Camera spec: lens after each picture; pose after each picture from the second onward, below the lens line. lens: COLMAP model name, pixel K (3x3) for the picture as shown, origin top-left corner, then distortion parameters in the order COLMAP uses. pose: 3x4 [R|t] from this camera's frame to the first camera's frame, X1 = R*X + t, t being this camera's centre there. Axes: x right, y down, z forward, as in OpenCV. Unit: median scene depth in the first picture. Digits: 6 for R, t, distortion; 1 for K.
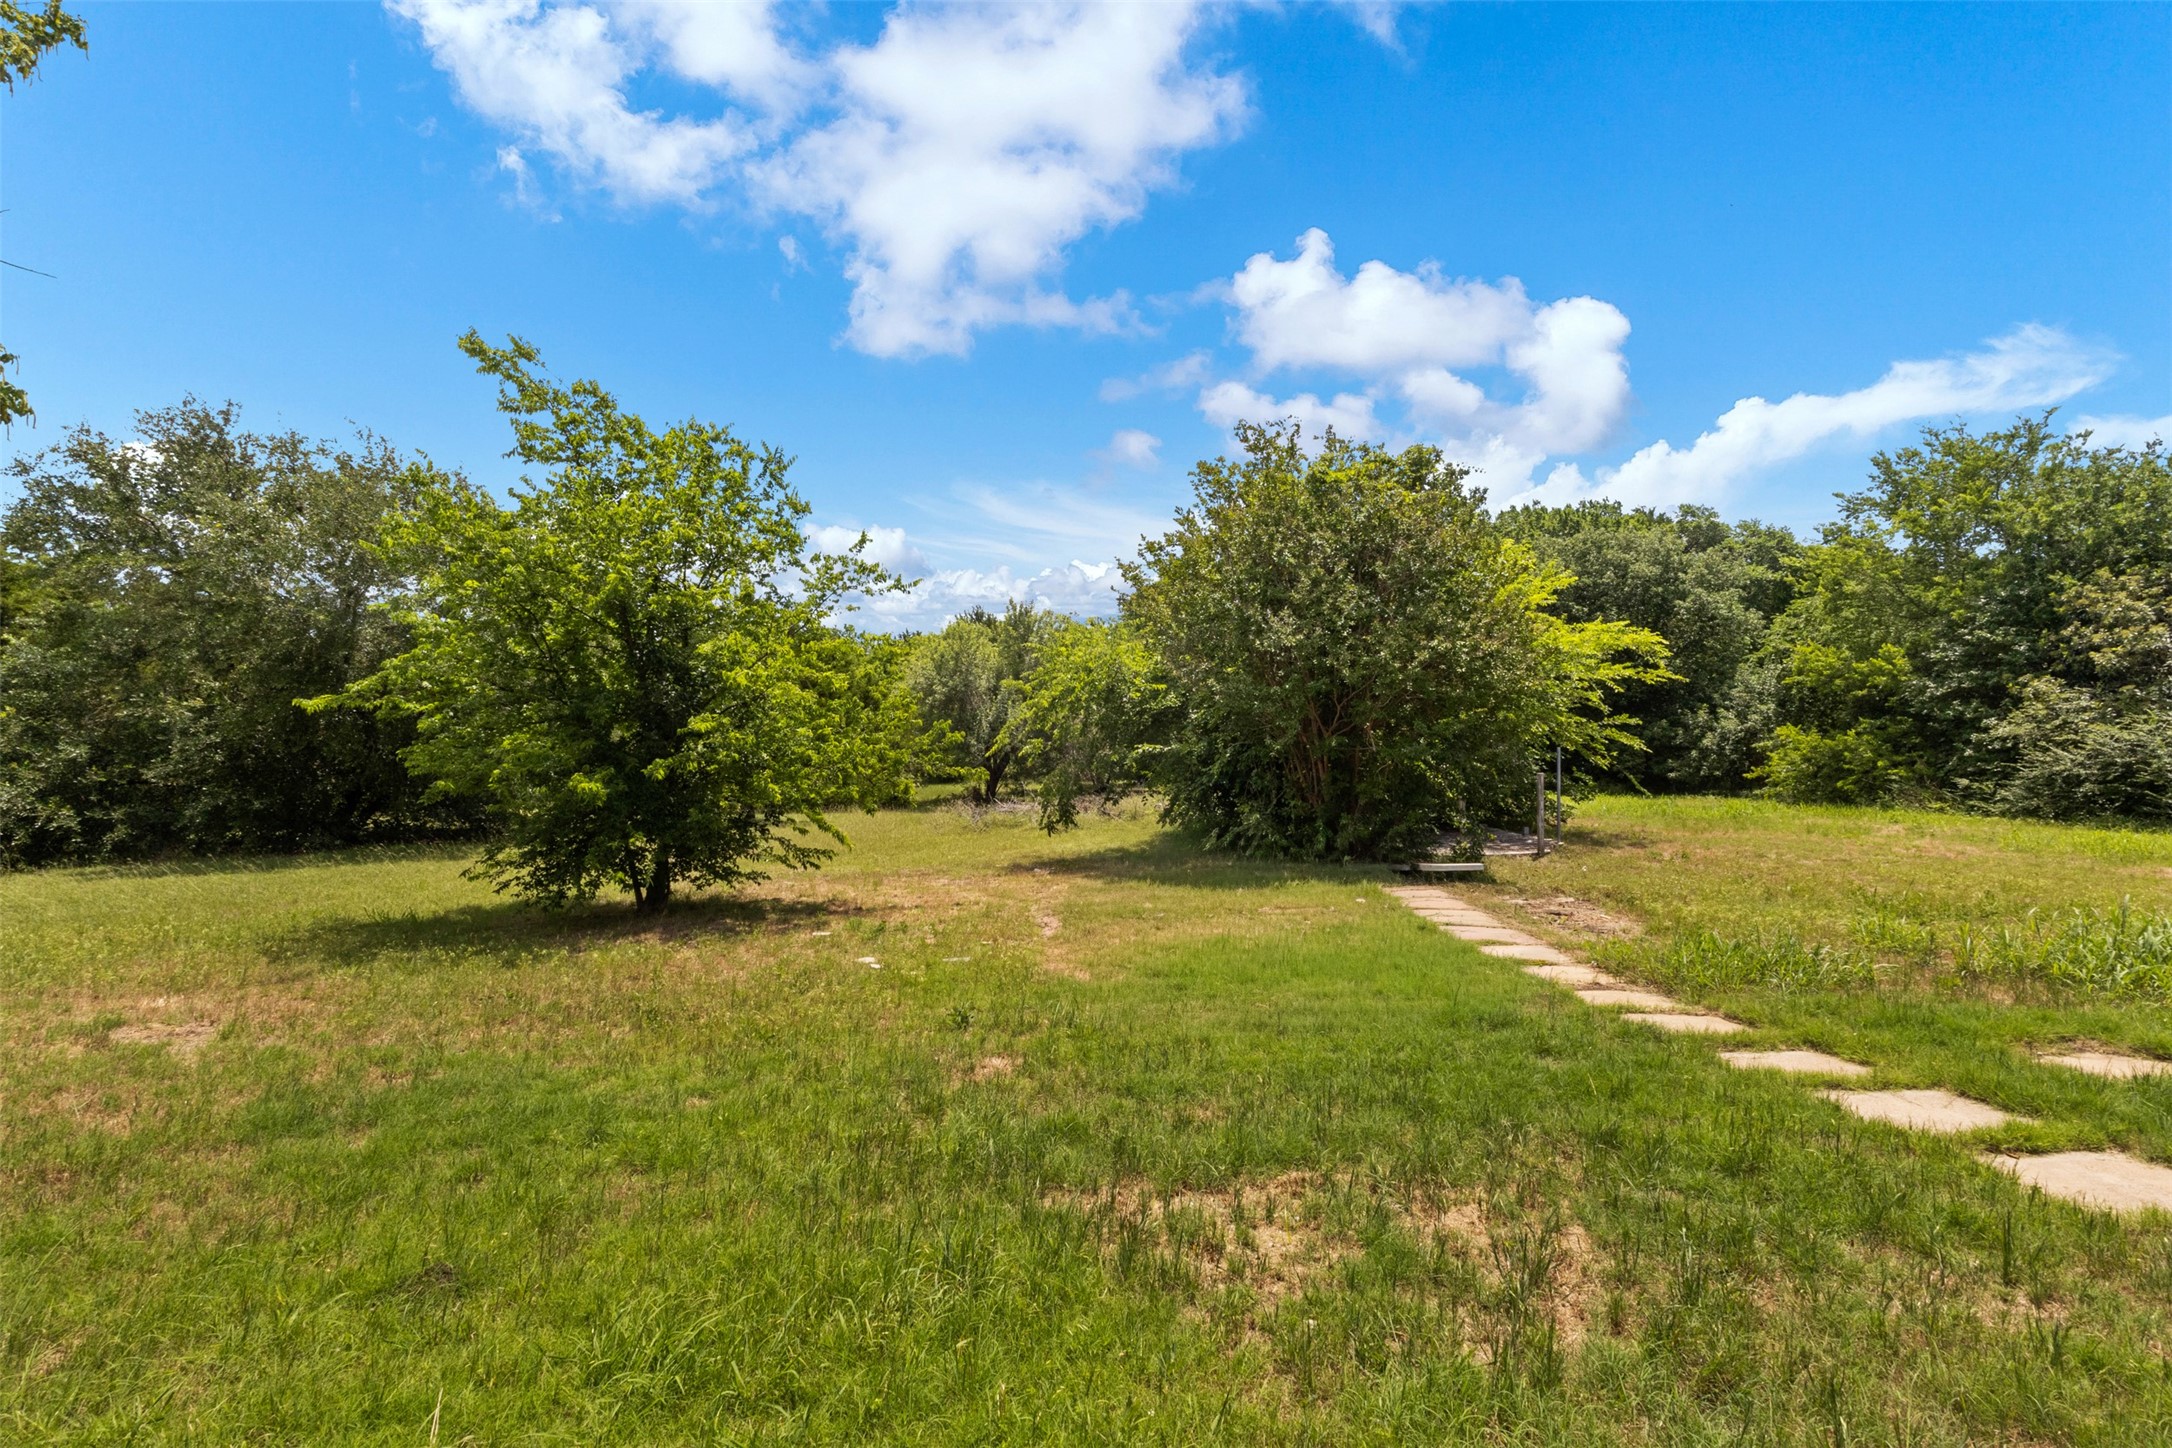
lens RADIAL K [[1058.8, 0, 1090.1], [0, 1058.8, 730.9], [0, 0, 1]] dist [0.016627, 0.000409]
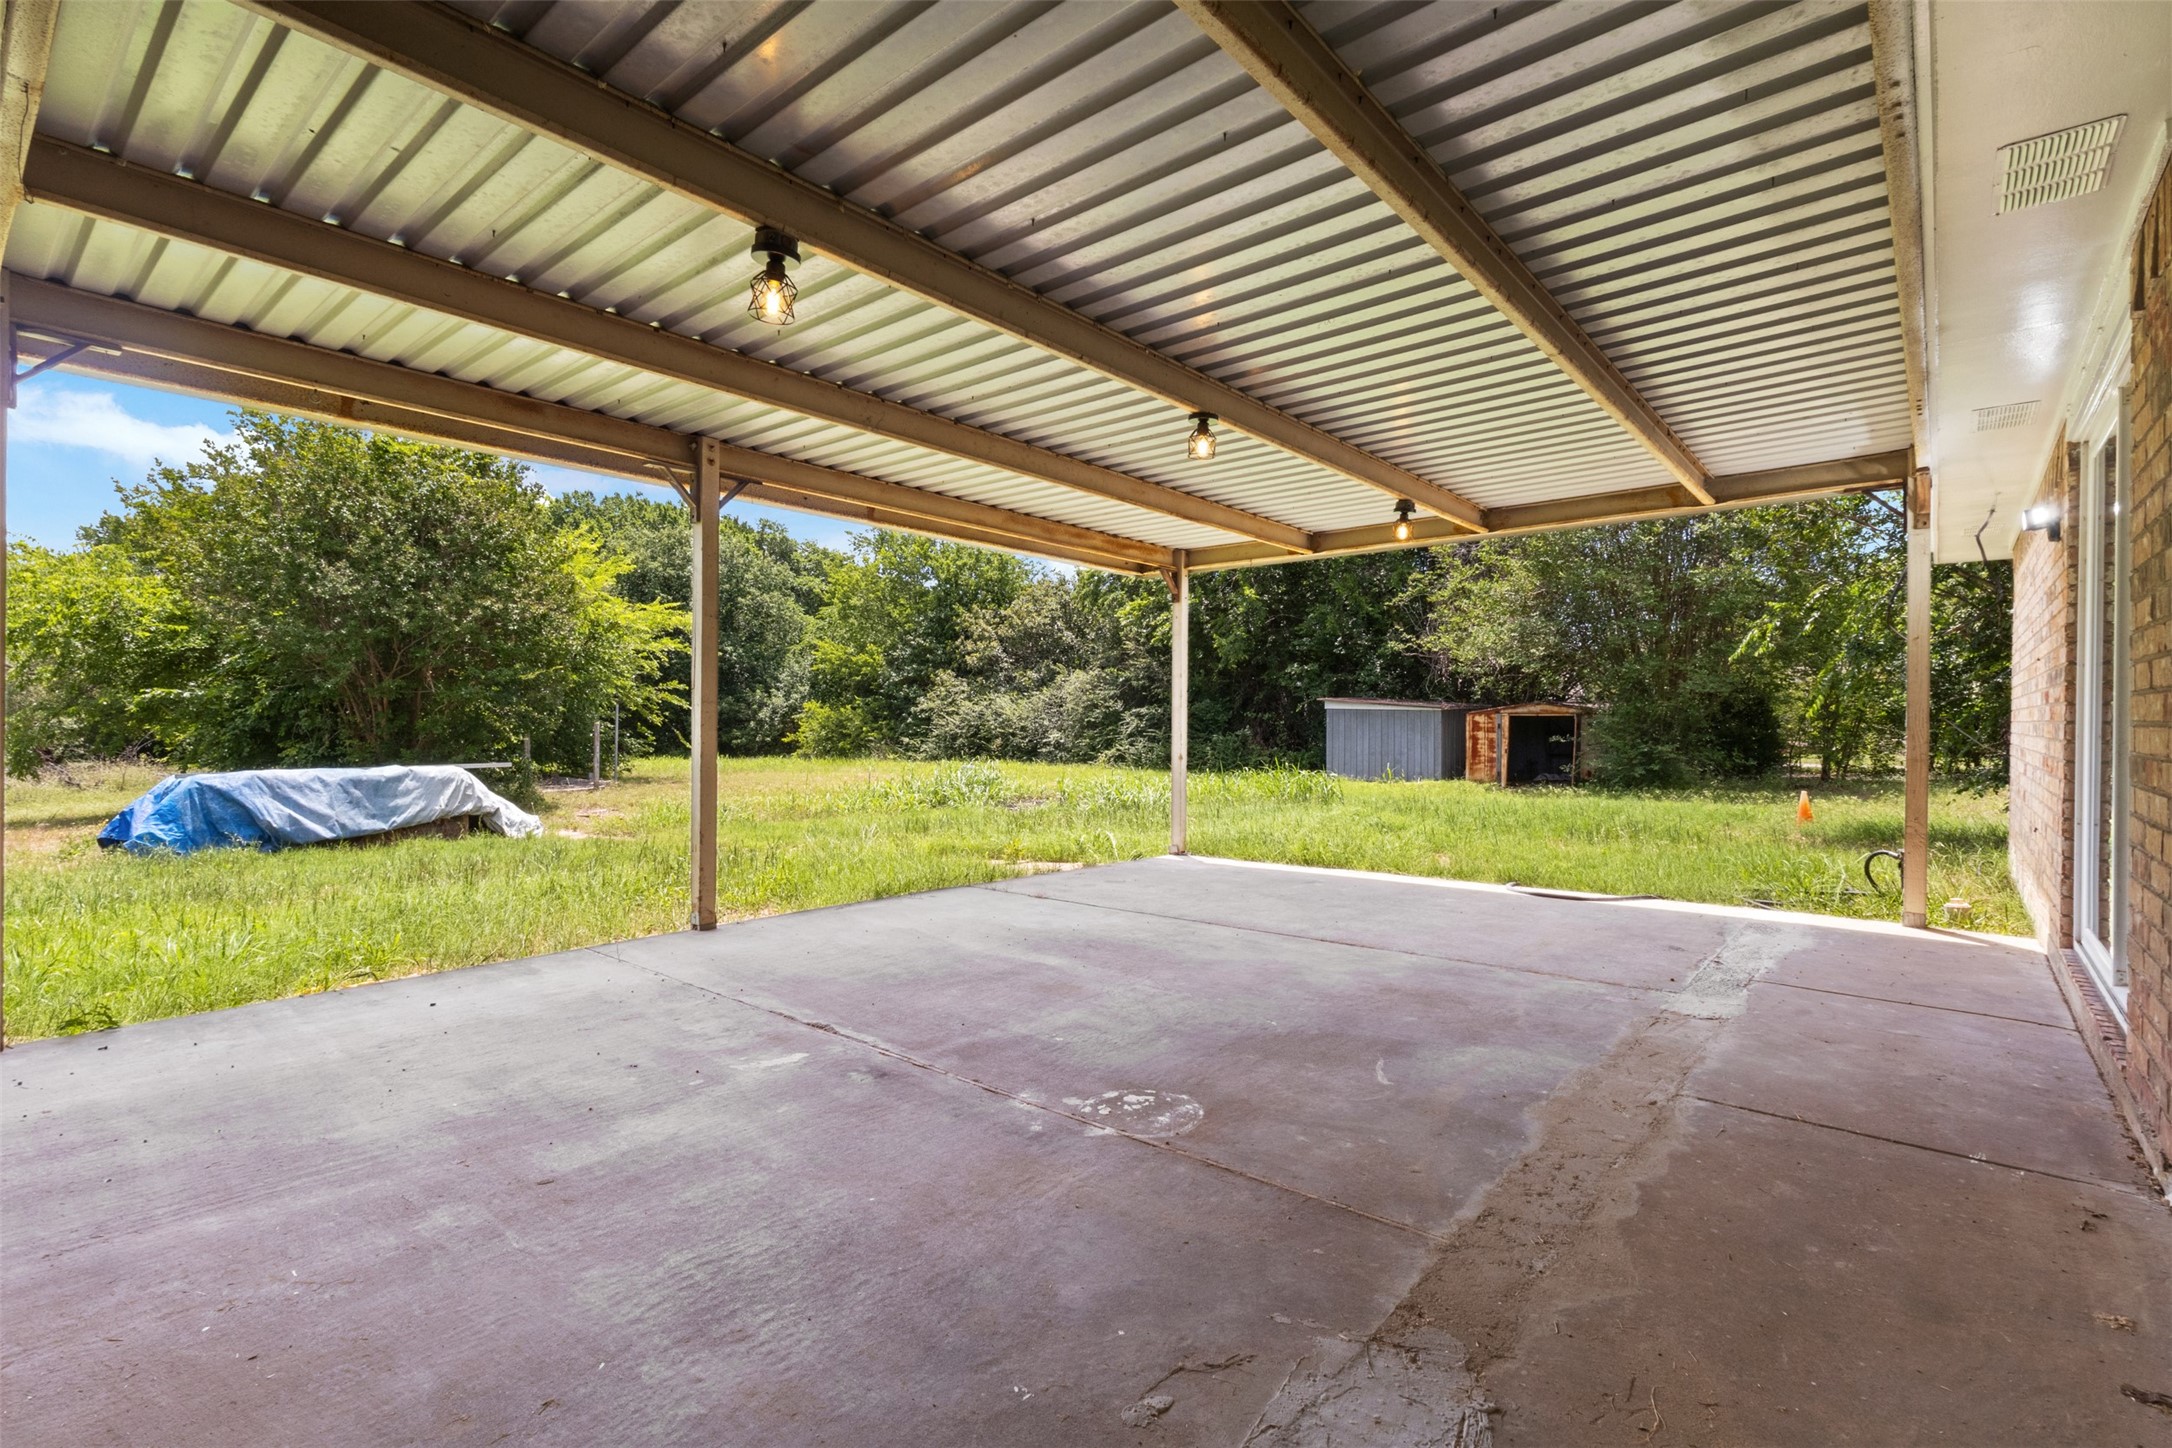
lens RADIAL K [[997.0, 0, 1081.8], [0, 997.0, 721.3], [0, 0, 1]] dist [0.002362, -0.000064]
pose [[0.684515, 0.012420, 0.728893, -0.026863], [-0.020444, 0.999789, 0.002163, 0.020591], [-0.728712, -0.016381, 0.684624, -0.166999]]
